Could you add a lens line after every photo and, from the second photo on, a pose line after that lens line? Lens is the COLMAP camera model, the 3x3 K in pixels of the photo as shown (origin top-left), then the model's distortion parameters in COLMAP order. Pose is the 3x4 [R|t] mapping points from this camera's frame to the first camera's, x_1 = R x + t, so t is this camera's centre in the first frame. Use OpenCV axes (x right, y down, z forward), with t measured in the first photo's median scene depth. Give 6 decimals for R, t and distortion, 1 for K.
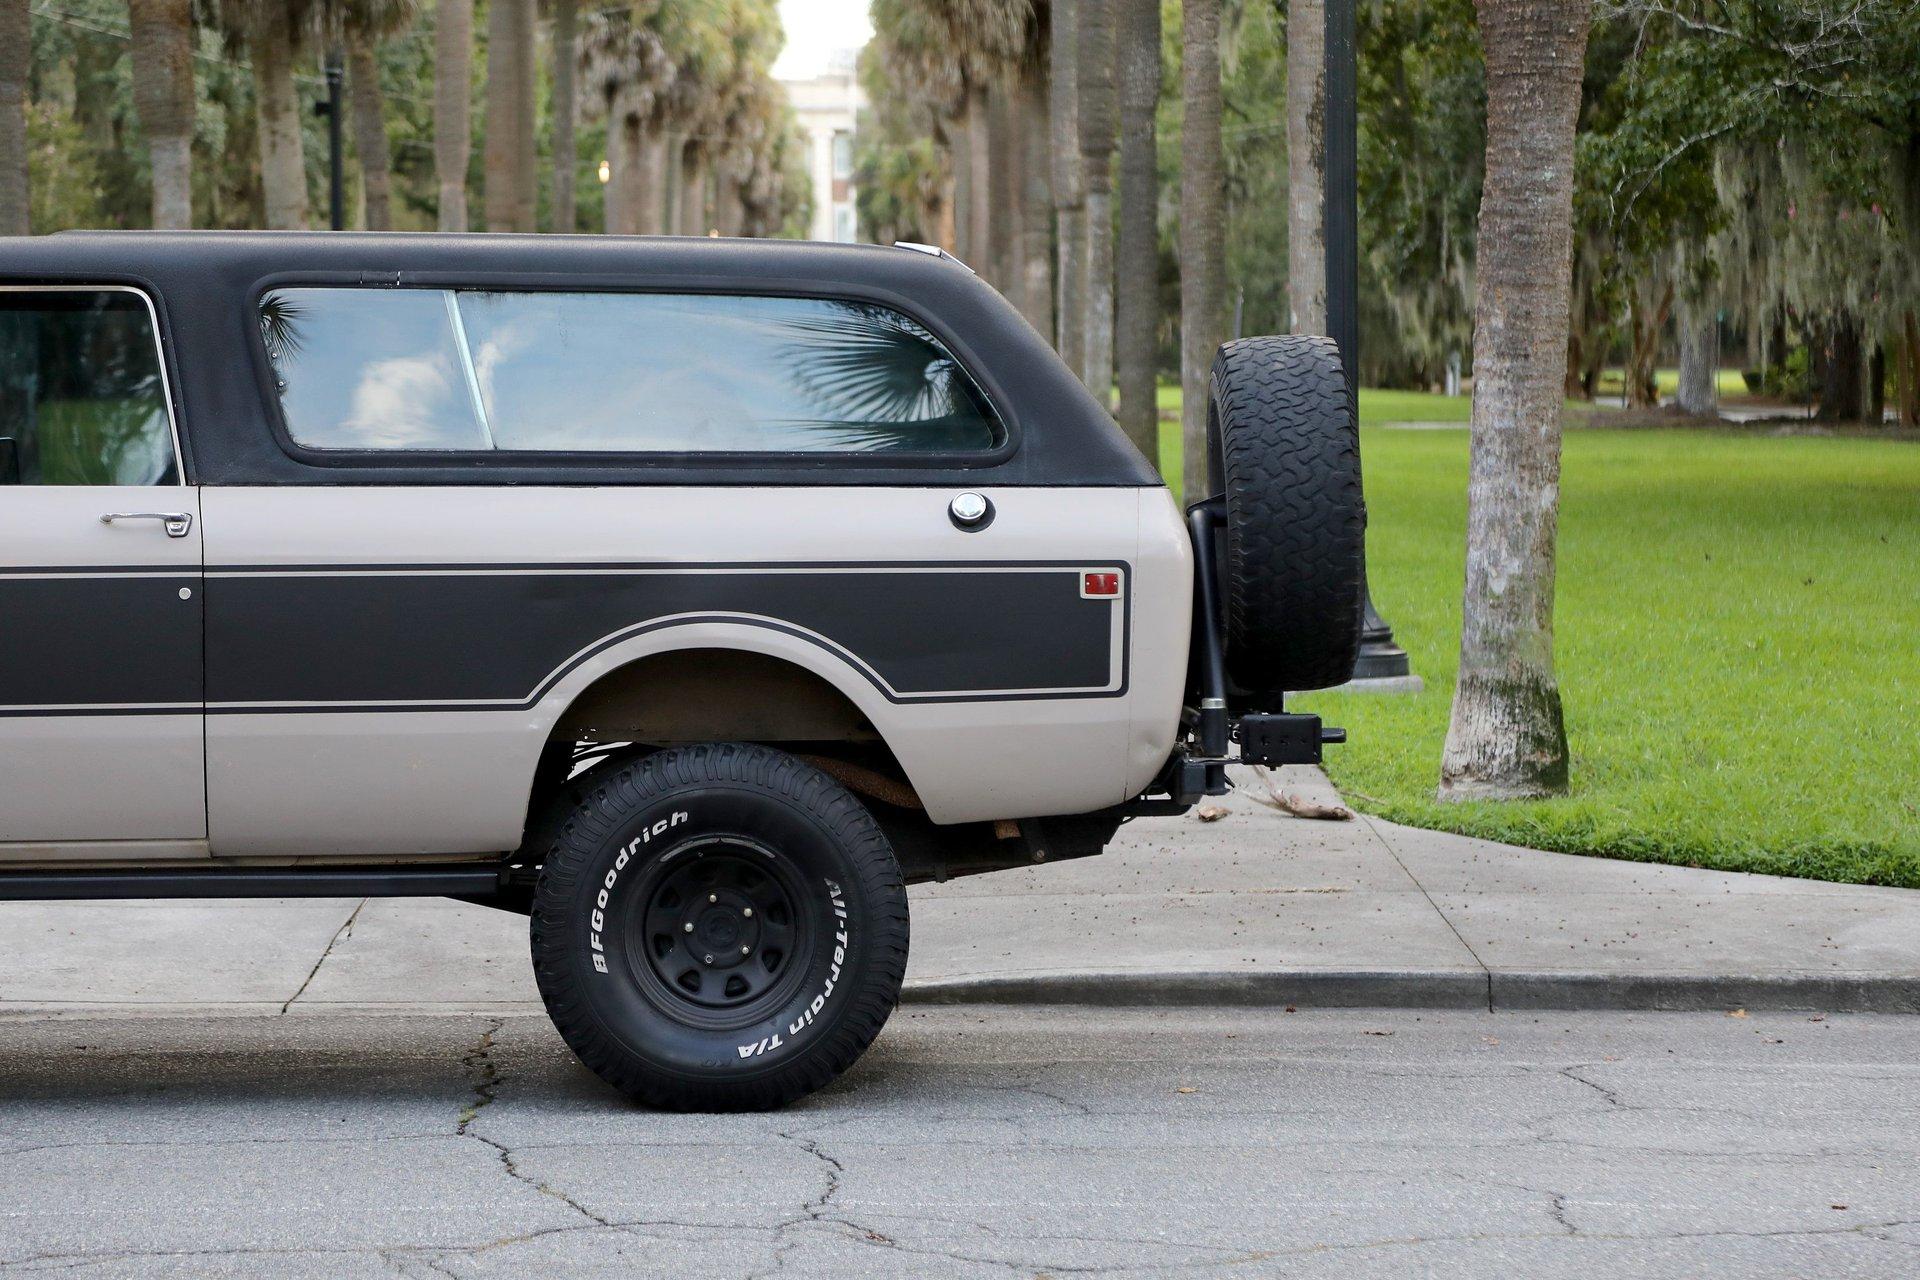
lens RADIAL K [[4517.7, 0, 868.7], [0, 4517.7, 666.0], [0, 0, 1]] dist [0.512133, 0.000000]
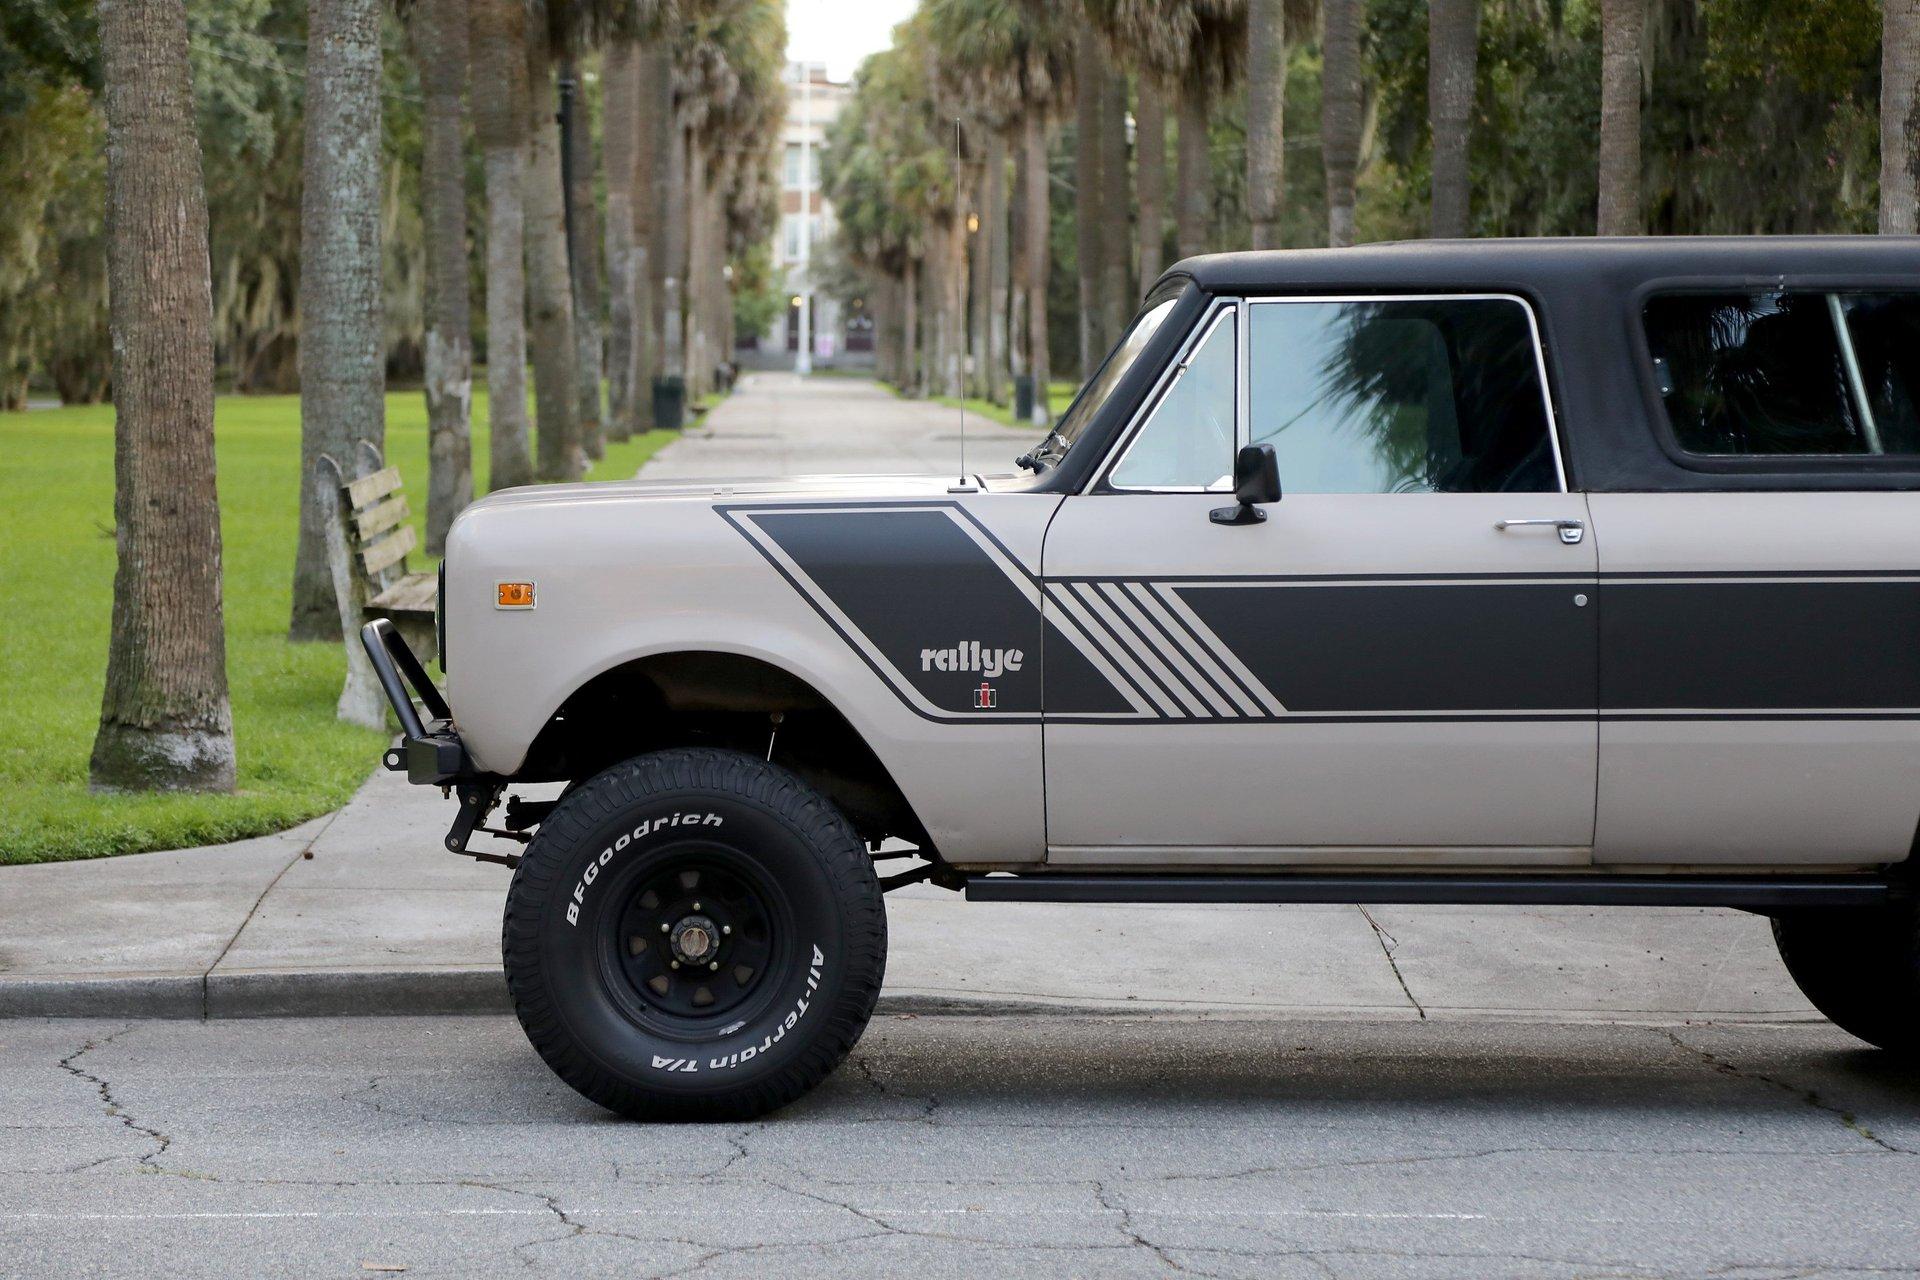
lens RADIAL K [[4517.7, 0, 877.4], [0, 4517.7, 608.8], [0, 0, 1]] dist [0.512133, 0.000000]
pose [[0.999309, 0.004731, 0.036867, -0.116774], [-0.004180, 0.999878, -0.015023, 0.000657], [-0.036934, 0.014859, 0.999207, 0.000933]]
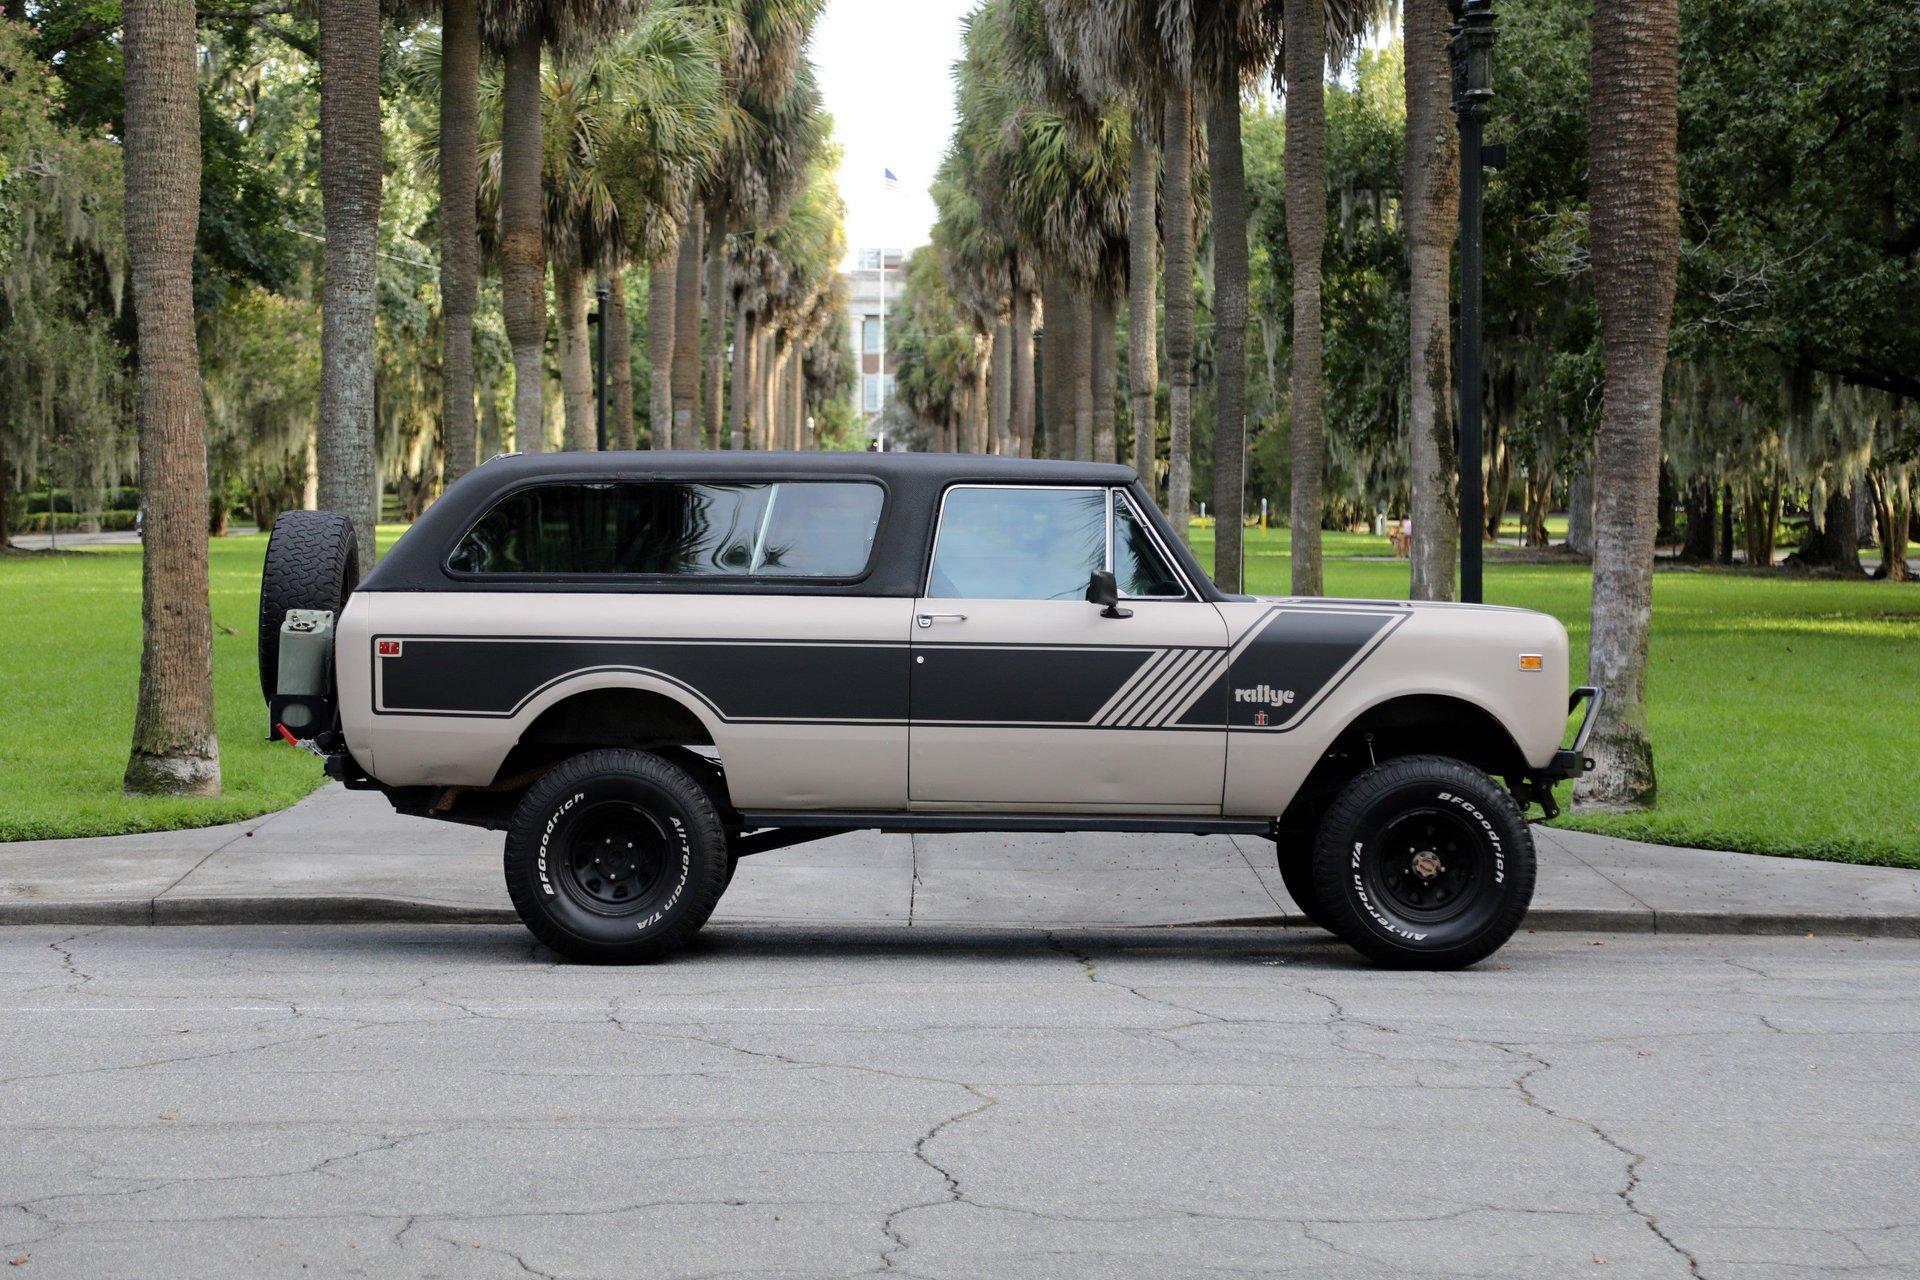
lens RADIAL K [[3796.7, 0, 921.8], [0, 3796.7, 638.3], [0, 0, 1]] dist [0.369495, 0.000000]
pose [[0.999754, 0.007001, 0.021022, -0.063085], [-0.006359, 0.999515, -0.030489, 0.005963], [-0.021226, 0.030348, 0.999314, -0.147319]]
